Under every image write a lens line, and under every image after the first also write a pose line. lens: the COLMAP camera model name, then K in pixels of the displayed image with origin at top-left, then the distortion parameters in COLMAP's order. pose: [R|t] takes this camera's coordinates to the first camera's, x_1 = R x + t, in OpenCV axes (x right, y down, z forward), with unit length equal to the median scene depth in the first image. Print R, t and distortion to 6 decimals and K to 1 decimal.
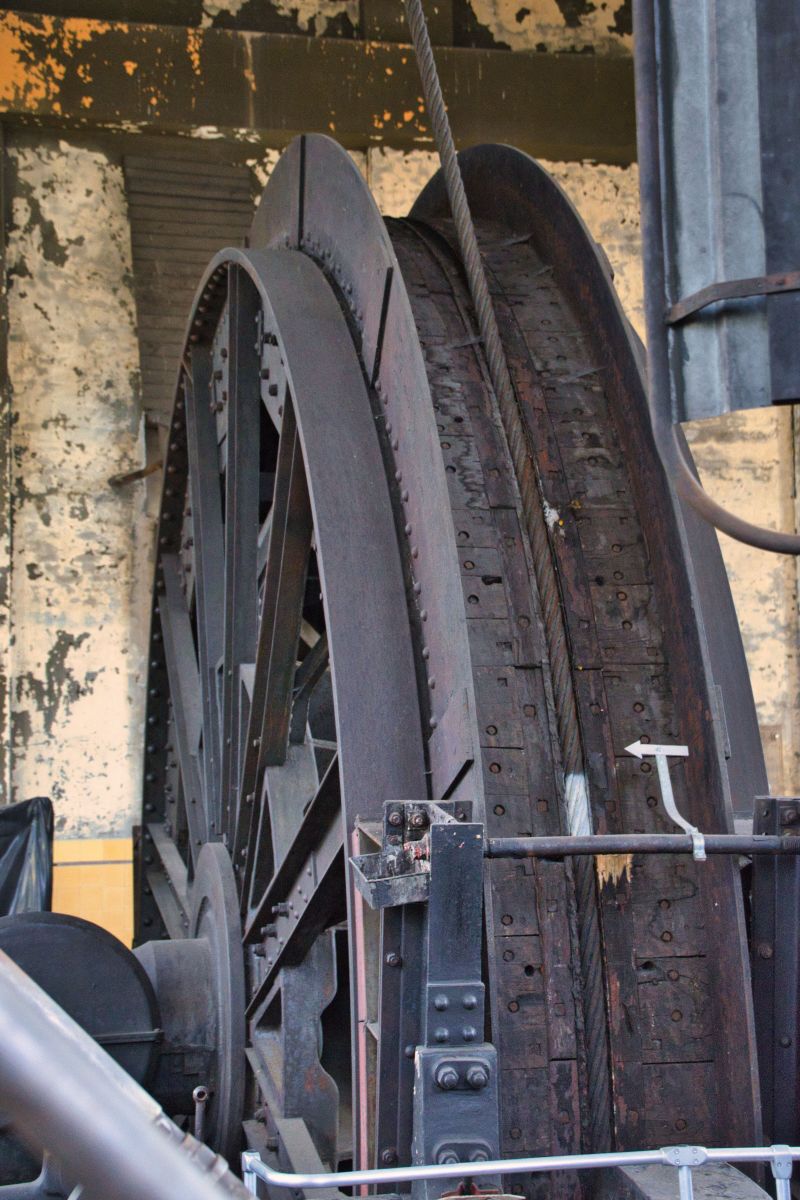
lens RADIAL K [[2187.0, 0, 440.5], [0, 2187.0, 605.6], [0, 0, 1]] dist [0.279317, 1.544587]
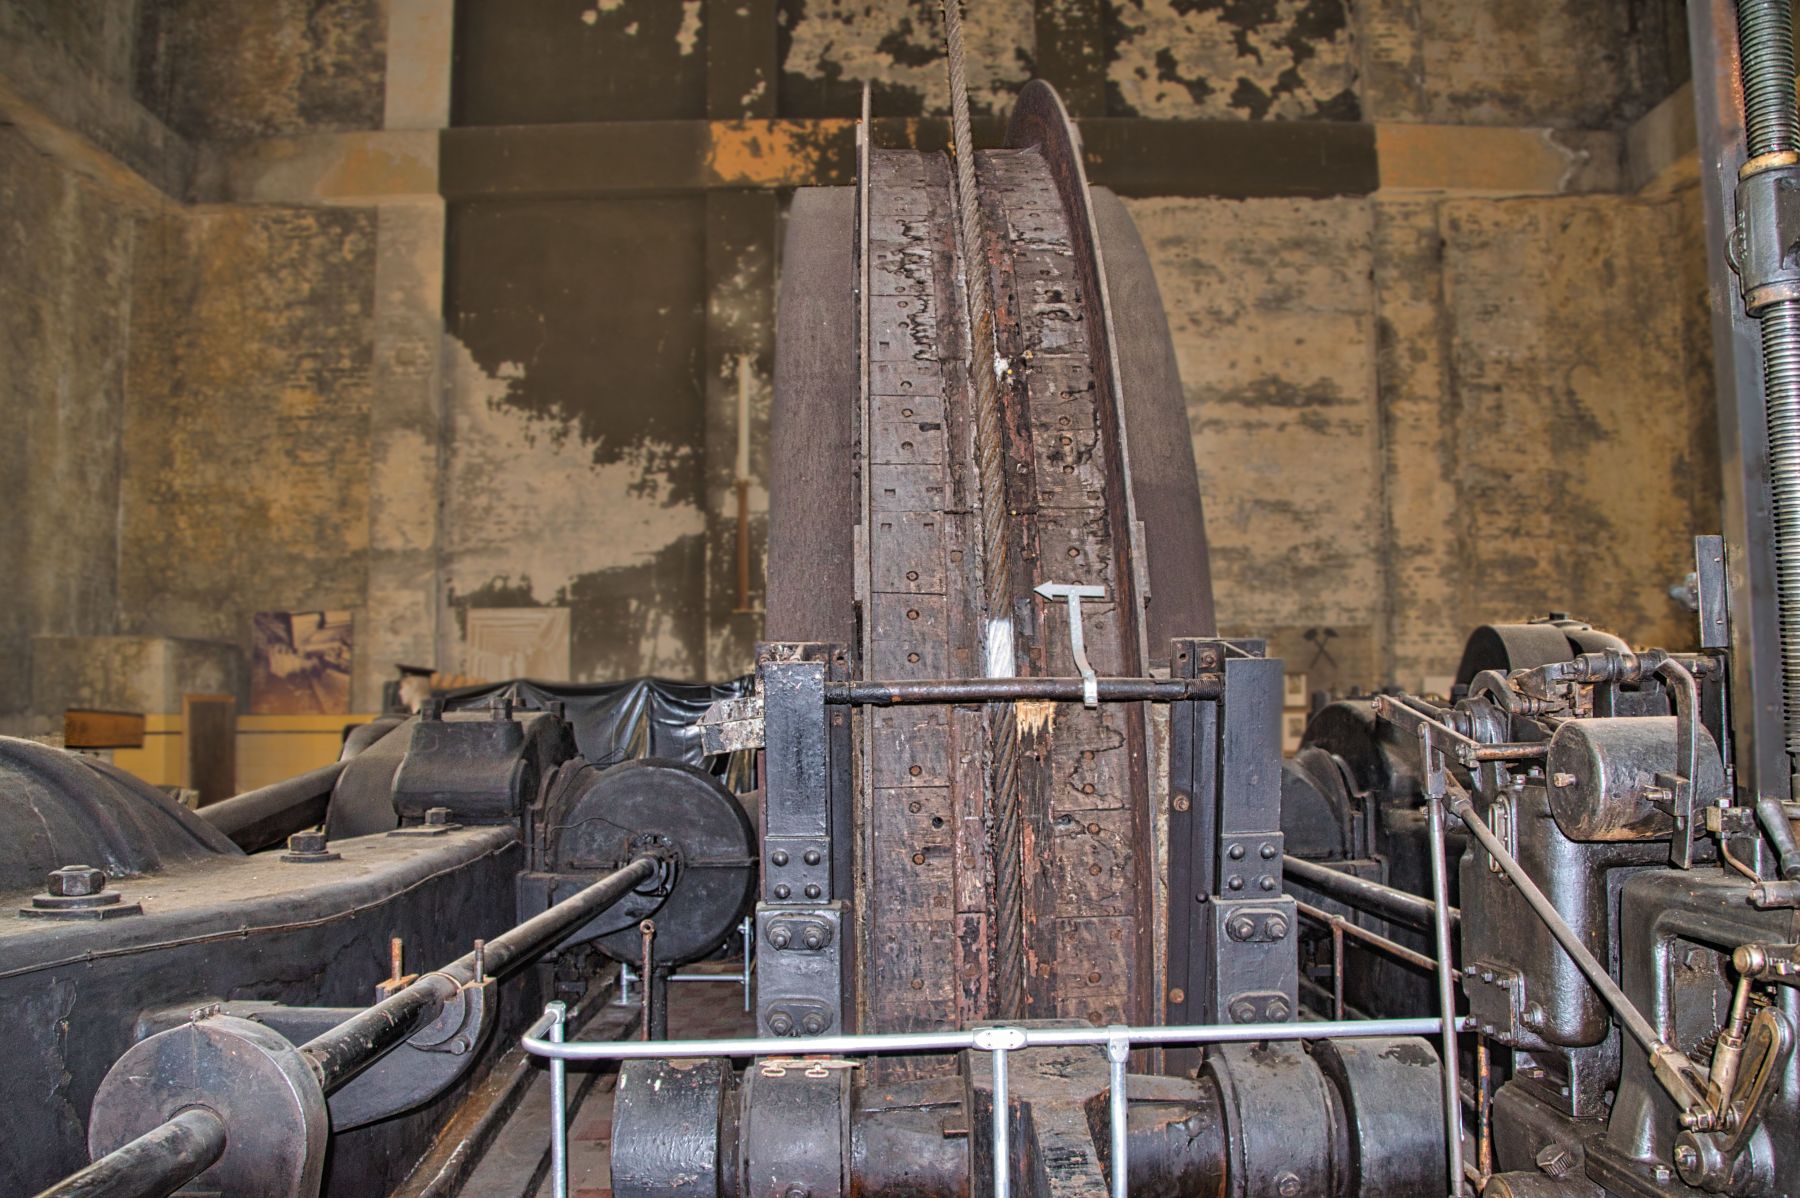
lens RADIAL K [[1437.4, 0, 897.9], [0, 1437.4, 630.7], [0, 0, 1]] dist [-0.166023, 0.106436]
pose [[0.978756, -0.005913, -0.204943, 0.136870], [0.014382, 0.999102, 0.039859, 0.052264], [0.204523, -0.041960, 0.977962, 0.358174]]
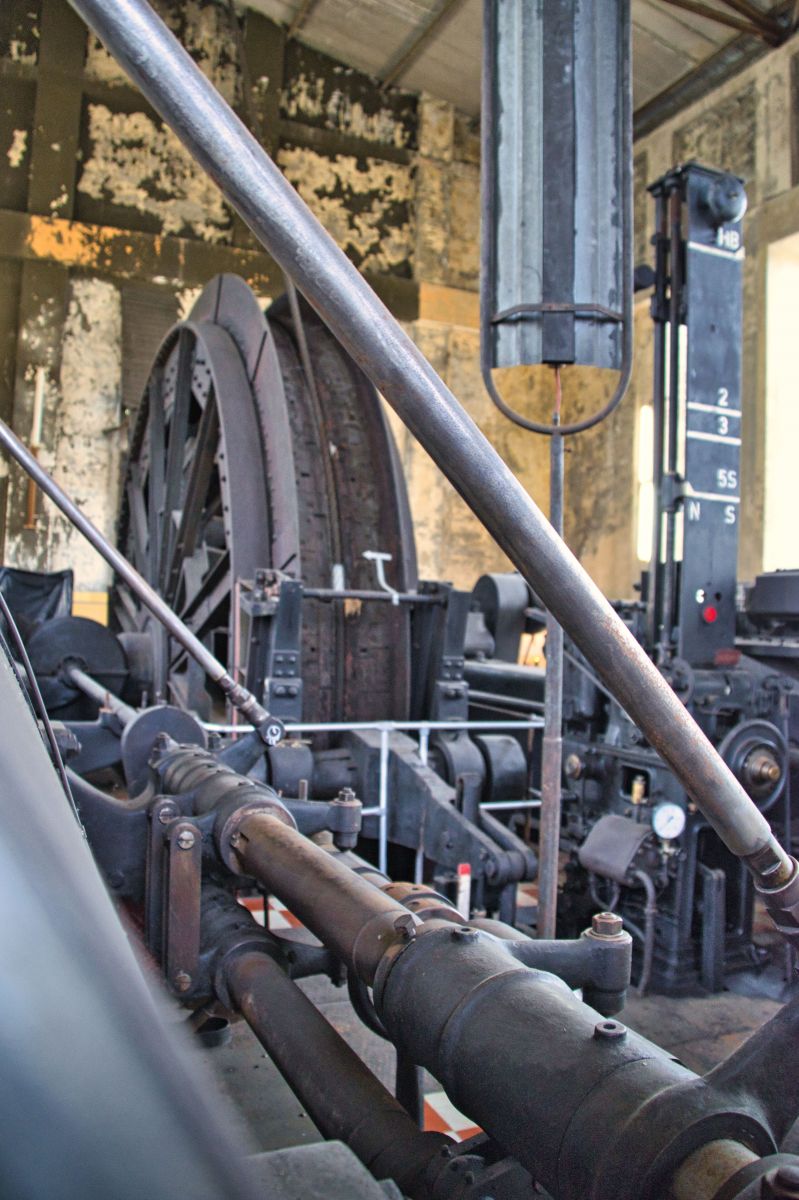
lens RADIAL K [[958.3, 0, 399.5], [0, 958.3, 600.0], [0, 0, 1]] dist [-0.166023, 0.106436]
pose [[0.980756, 0.064646, 0.184223, -0.050306], [-0.080676, 0.993453, 0.080888, 0.026913], [-0.177788, -0.094194, 0.979550, 0.036587]]
